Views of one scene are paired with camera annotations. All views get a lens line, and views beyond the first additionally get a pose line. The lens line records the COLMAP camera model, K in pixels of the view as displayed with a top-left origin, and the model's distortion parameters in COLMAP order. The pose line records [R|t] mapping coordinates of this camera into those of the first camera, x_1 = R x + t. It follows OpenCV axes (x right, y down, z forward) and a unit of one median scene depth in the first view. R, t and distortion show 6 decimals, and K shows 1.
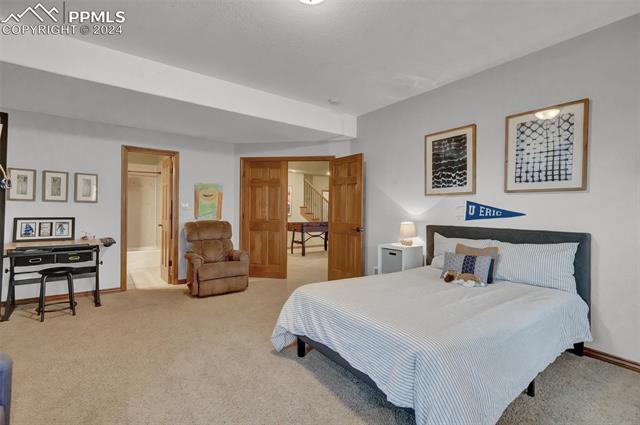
lens RADIAL K [[291.2, 0, 320.1], [0, 291.2, 212.1], [0, 0, 1]] dist [-0.000869, 0.000207]
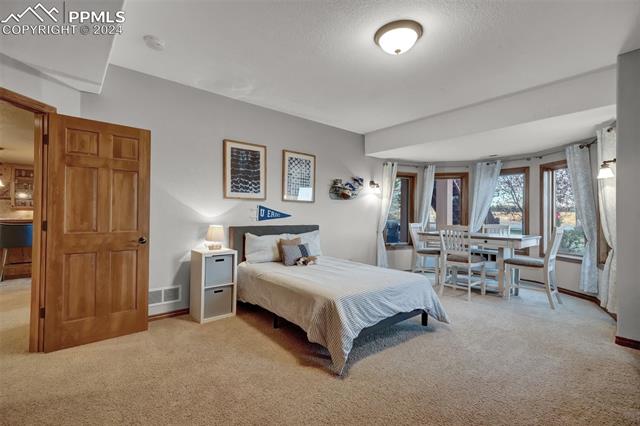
lens RADIAL K [[291.2, 0, 319.3], [0, 291.2, 211.9], [0, 0, 1]] dist [-0.000869, 0.000207]
pose [[-0.074336, 0.000219, 0.997233, -0.773238], [-0.005081, 0.999987, -0.000598, -0.010805], [-0.997220, -0.005112, -0.074334, 0.851022]]
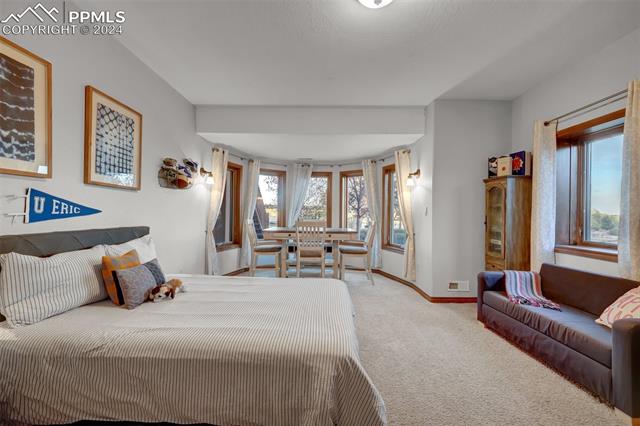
lens RADIAL K [[268.3, 0, 320.2], [0, 268.3, 211.9], [0, 0, 1]] dist [0.001709, 0.001176]
pose [[-0.799679, -0.016287, 0.600206, -0.262812], [-0.016666, 0.999849, 0.004926, -0.004528], [-0.600196, -0.006064, -0.799830, 1.100361]]
